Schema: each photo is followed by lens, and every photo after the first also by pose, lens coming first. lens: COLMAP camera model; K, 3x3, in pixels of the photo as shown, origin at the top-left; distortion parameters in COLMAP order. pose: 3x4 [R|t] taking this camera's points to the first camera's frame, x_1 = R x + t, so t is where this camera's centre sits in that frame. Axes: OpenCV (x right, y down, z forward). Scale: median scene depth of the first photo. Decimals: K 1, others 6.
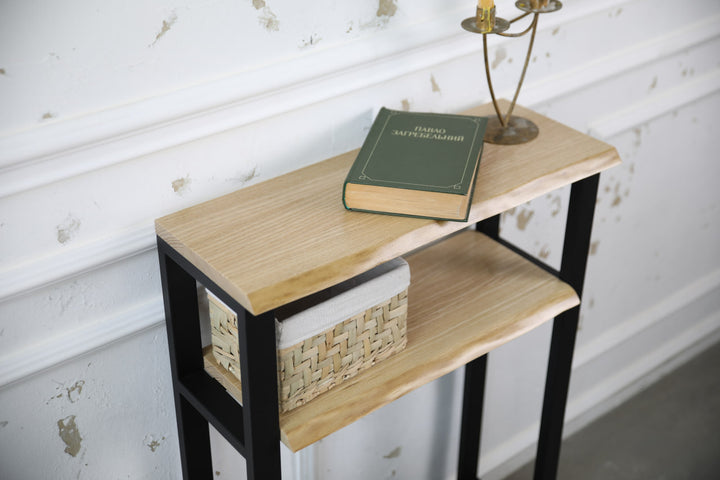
lens RADIAL K [[1011.6, 0, 362.0], [0, 1011.6, 230.6], [0, 0, 1]] dist [0.064966, 0.049707]
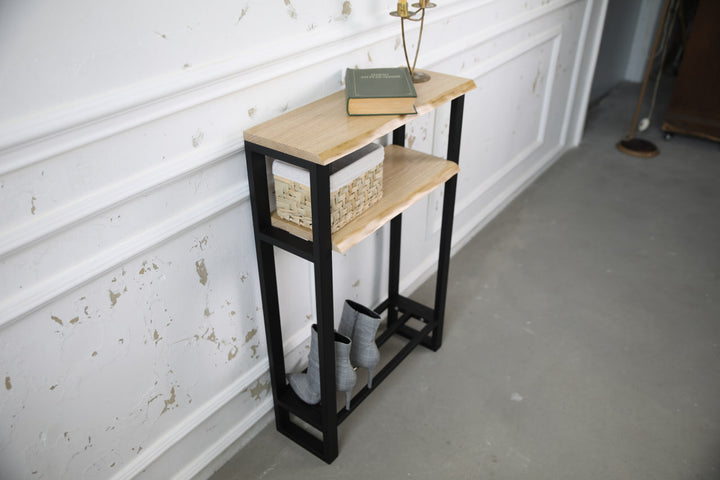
lens RADIAL K [[596.3, 0, 360.0], [0, 596.3, 240.0], [0, 0, 1]] dist [-0.097650, 0.113541]
pose [[0.967555, -0.142659, 0.208531, -0.231068], [0.139097, 0.989771, 0.031724, 0.154919], [-0.210924, -0.001688, 0.977501, -0.015999]]
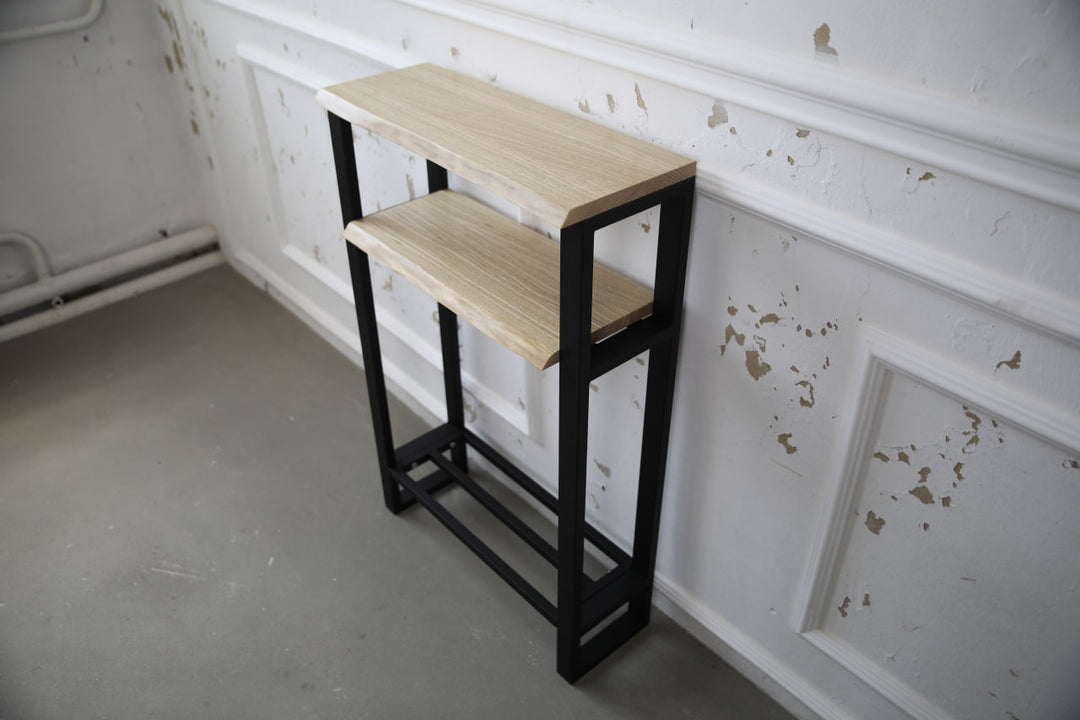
lens RADIAL K [[871.3, 0, 540.0], [0, 871.3, 360.0], [0, 0, 1]] dist [-0.074995, 0.007817]
pose [[0.046862, 0.570360, -0.820057, 0.943151], [-0.510186, 0.719470, 0.471246, -0.330479], [0.858787, 0.396298, 0.324705, 0.848020]]
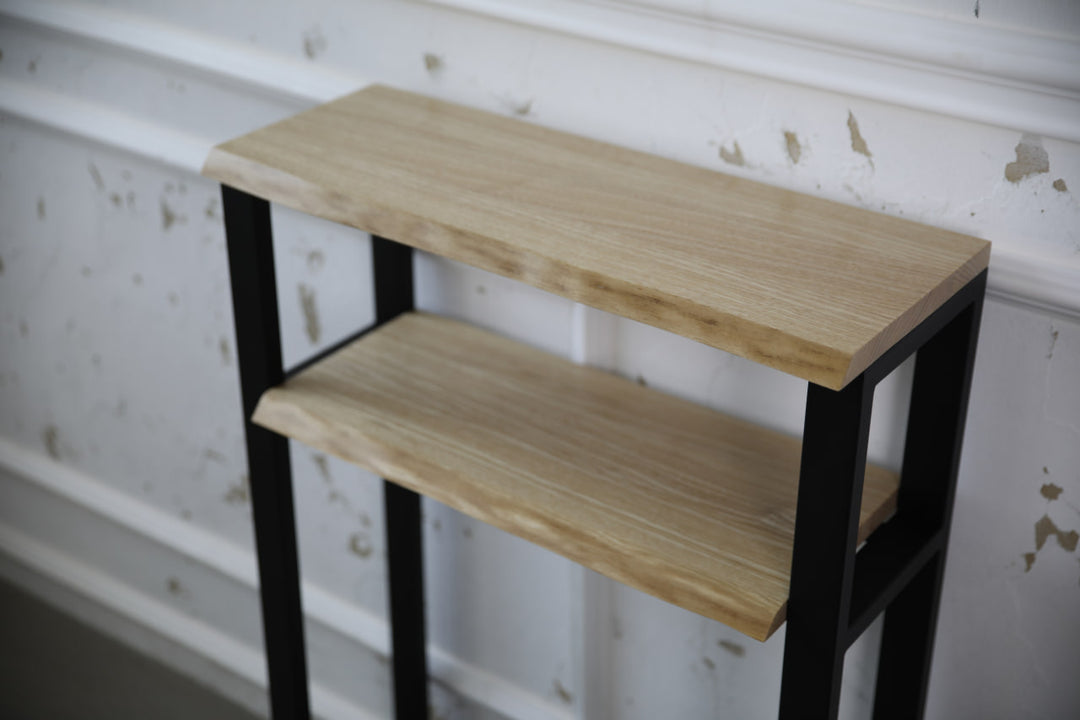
lens RADIAL K [[1640.3, 0, 540.0], [0, 1640.3, 360.0], [0, 0, 1]] dist [0.077593, 0.082868]
pose [[0.260265, 0.456673, -0.850712, 0.895220], [-0.498491, 0.818124, 0.286672, -0.236104], [0.826904, 0.349461, 0.440576, 0.591322]]
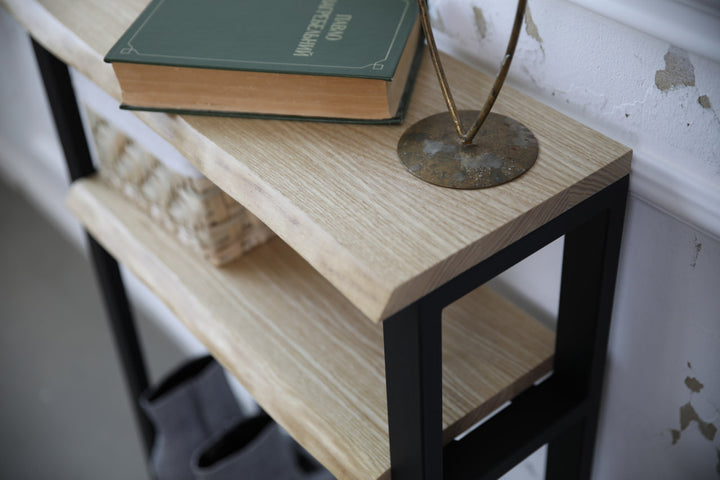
lens RADIAL K [[1050.3, 0, 360.0], [0, 1050.3, 240.0], [0, 0, 1]] dist [0.045114, 0.028025]
pose [[0.004597, 0.621497, -0.783403, 0.625075], [-0.469749, 0.692936, 0.546970, -0.356288], [0.882788, 0.365489, 0.295133, 0.897438]]
